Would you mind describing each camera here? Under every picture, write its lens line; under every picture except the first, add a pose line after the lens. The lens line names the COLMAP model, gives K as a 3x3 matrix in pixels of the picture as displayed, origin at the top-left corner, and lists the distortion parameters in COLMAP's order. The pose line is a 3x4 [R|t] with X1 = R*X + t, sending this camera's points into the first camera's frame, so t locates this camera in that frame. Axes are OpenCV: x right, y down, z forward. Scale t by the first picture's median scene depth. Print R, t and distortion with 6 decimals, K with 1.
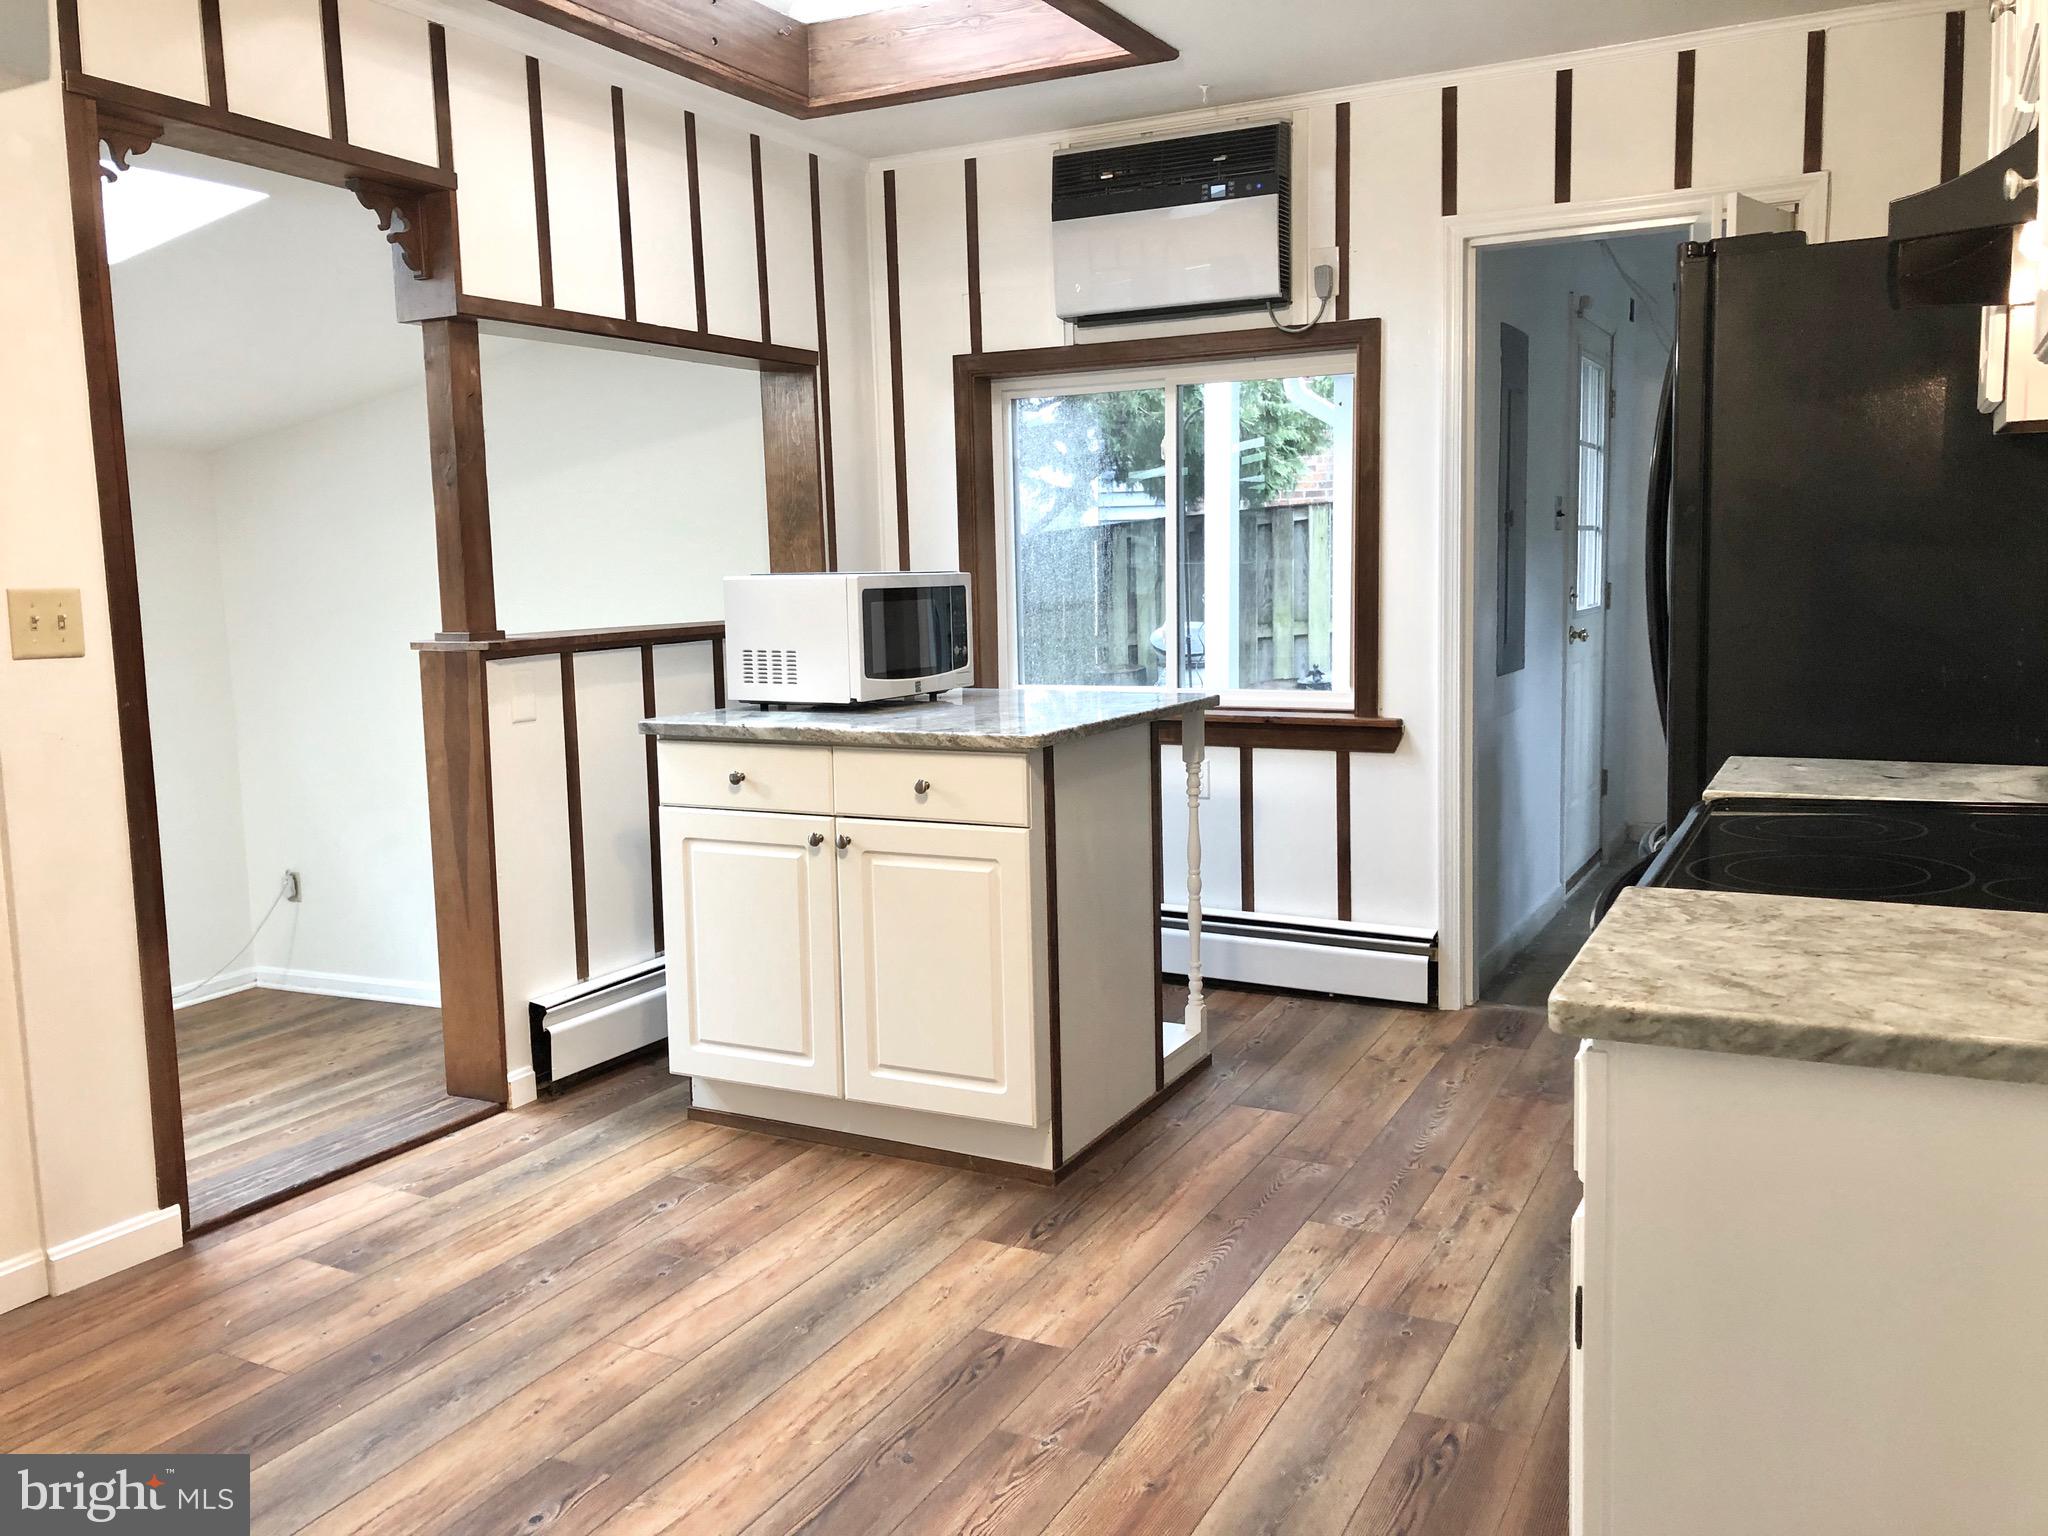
lens RADIAL K [[1682.7, 0, 1029.5], [0, 1682.7, 758.2], [0, 0, 1]] dist [0.025867, 0.005741]
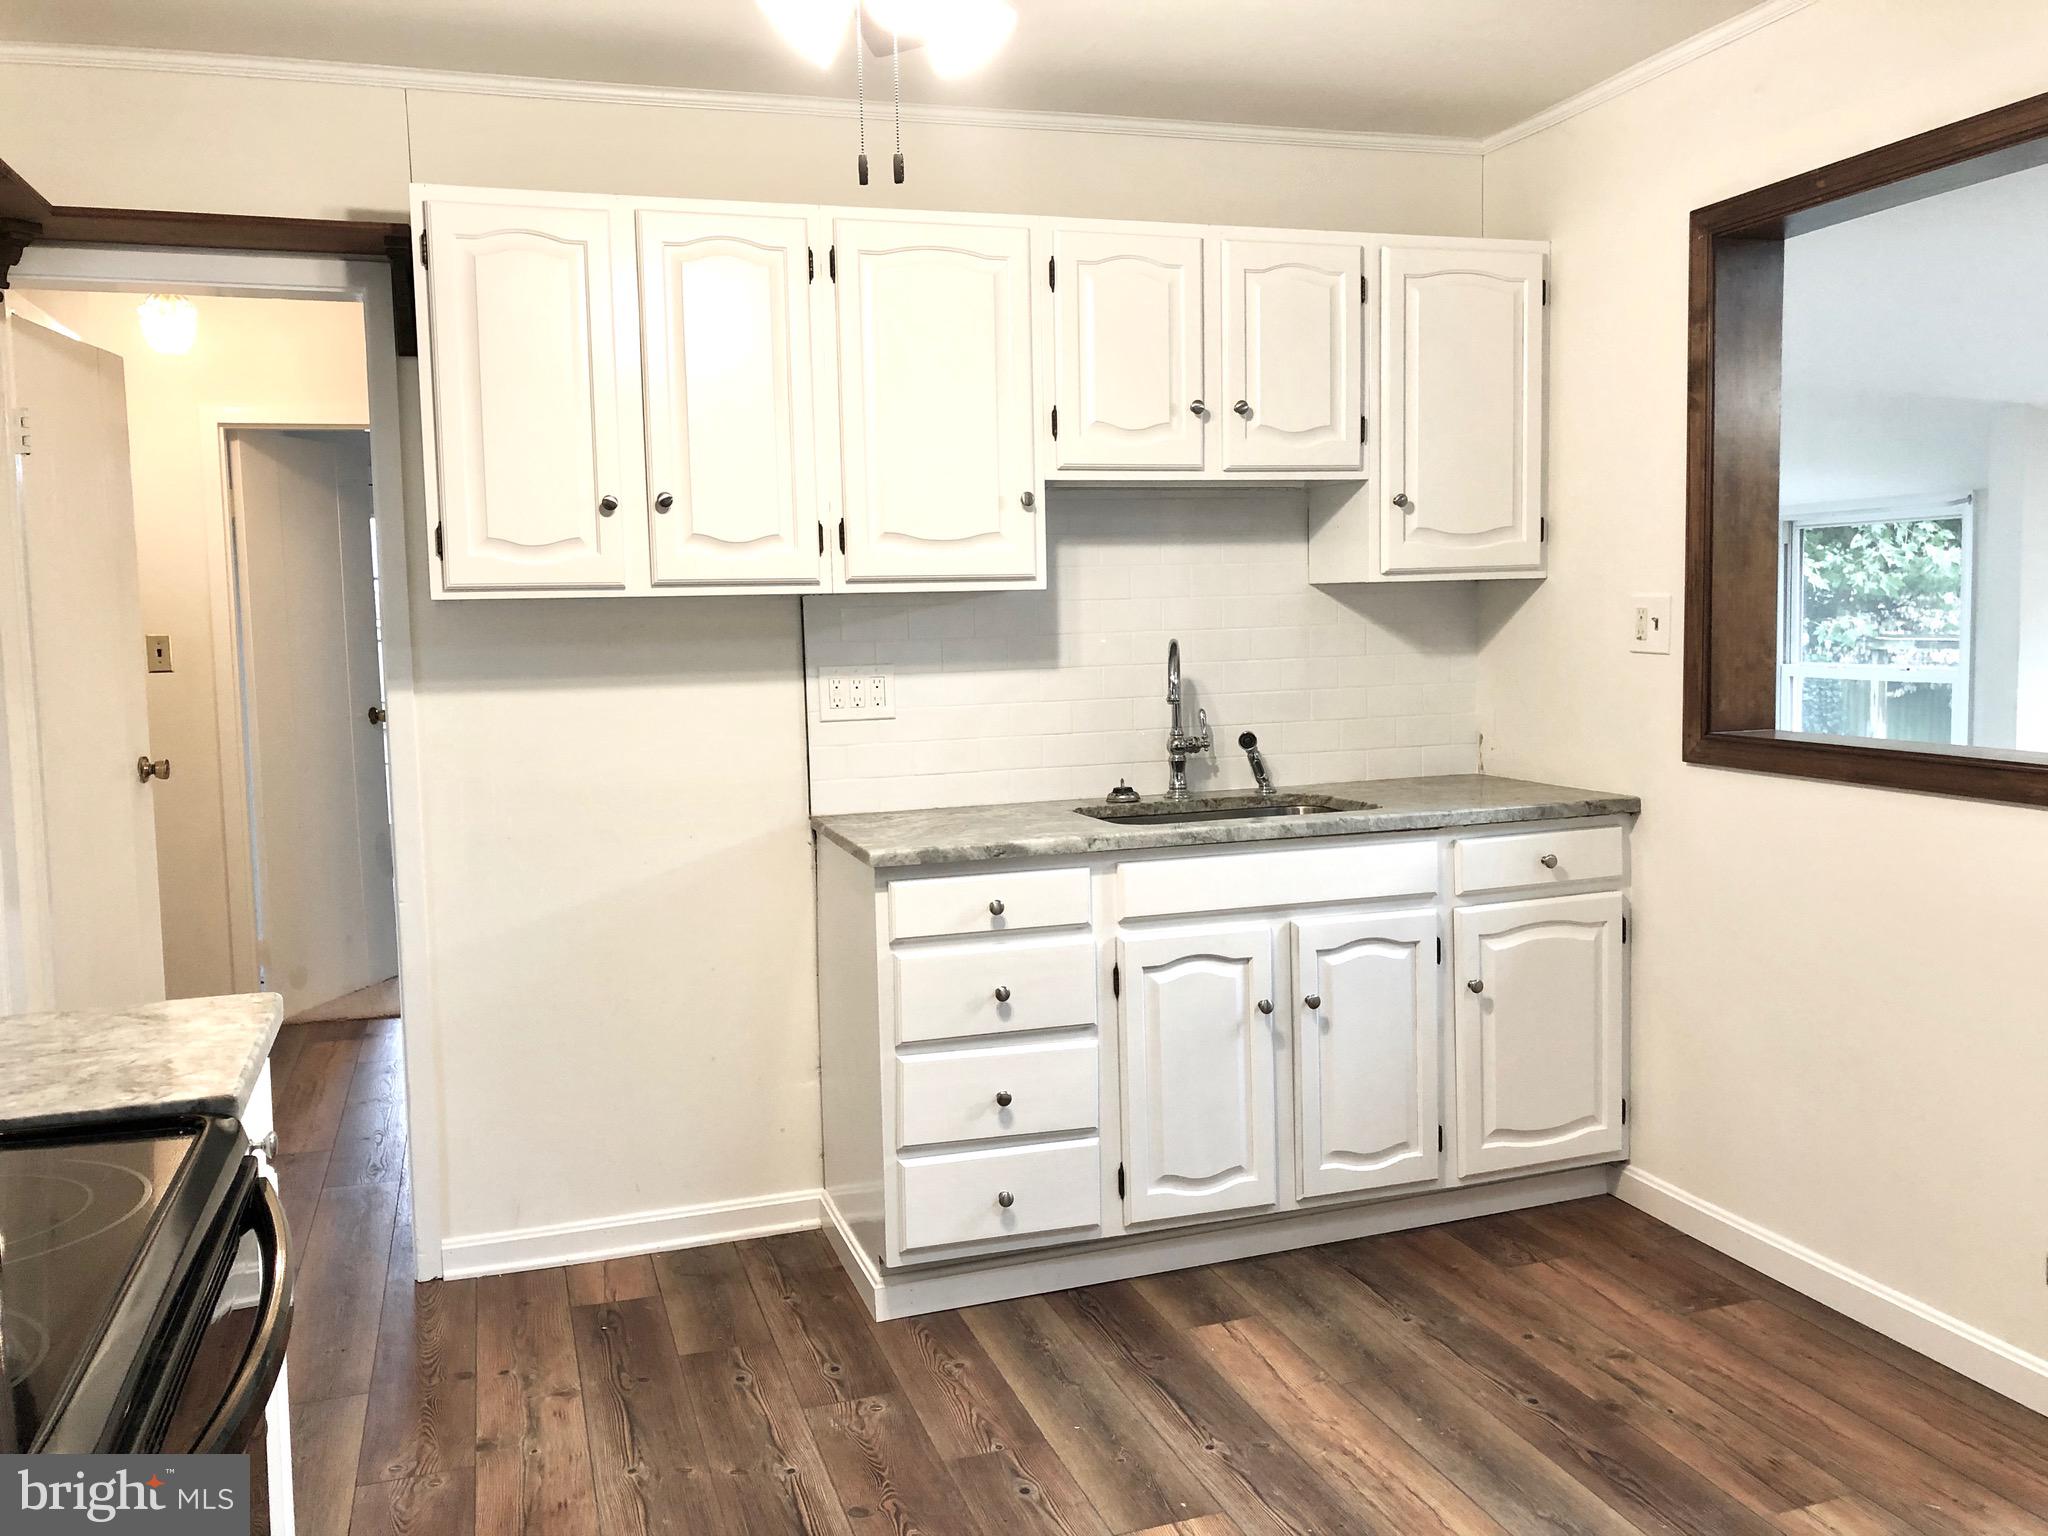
lens RADIAL K [[1682.7, 0, 1027.0], [0, 1682.7, 765.4], [0, 0, 1]] dist [0.025867, 0.005741]
pose [[-0.704658, 0.095138, -0.703140, 0.532948], [-0.053739, 0.980968, 0.186584, -0.210960], [0.707509, 0.169264, -0.686134, 1.607713]]
